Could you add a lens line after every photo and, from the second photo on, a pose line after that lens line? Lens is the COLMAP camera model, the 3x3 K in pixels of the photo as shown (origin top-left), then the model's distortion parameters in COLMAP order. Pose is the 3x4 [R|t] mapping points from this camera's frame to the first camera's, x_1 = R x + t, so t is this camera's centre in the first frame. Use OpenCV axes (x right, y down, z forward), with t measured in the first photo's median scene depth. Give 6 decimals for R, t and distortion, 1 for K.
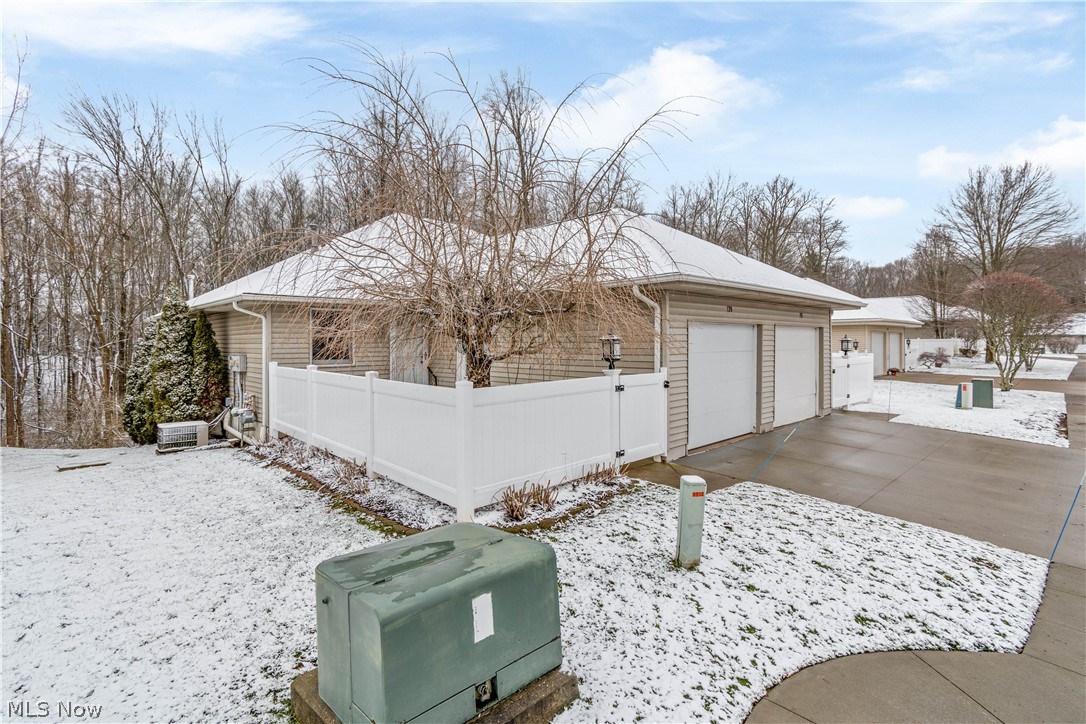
lens RADIAL K [[478.0, 0, 550.5], [0, 478.0, 359.8], [0, 0, 1]] dist [0.004766, -0.000430]
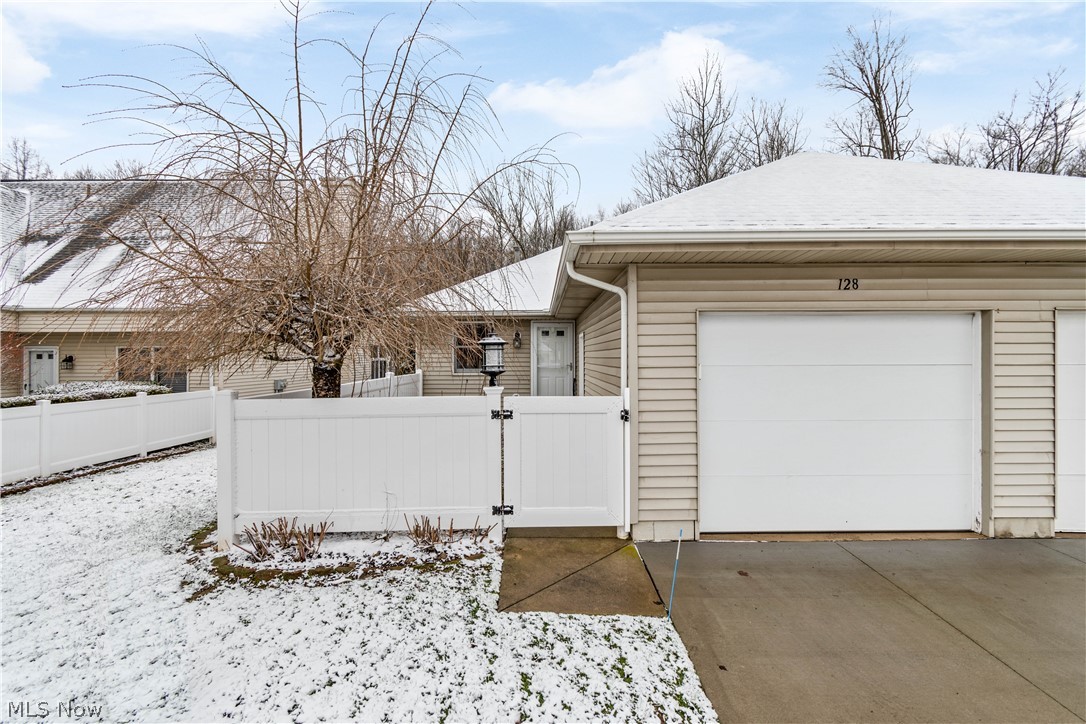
lens RADIAL K [[478.0, 0, 544.0], [0, 478.0, 357.9], [0, 0, 1]] dist [0.004766, -0.000430]
pose [[0.751910, 0.004808, -0.659248, 0.628960], [-0.022636, 0.999572, -0.018528, -0.009785], [0.658877, 0.028854, 0.751698, 0.509075]]
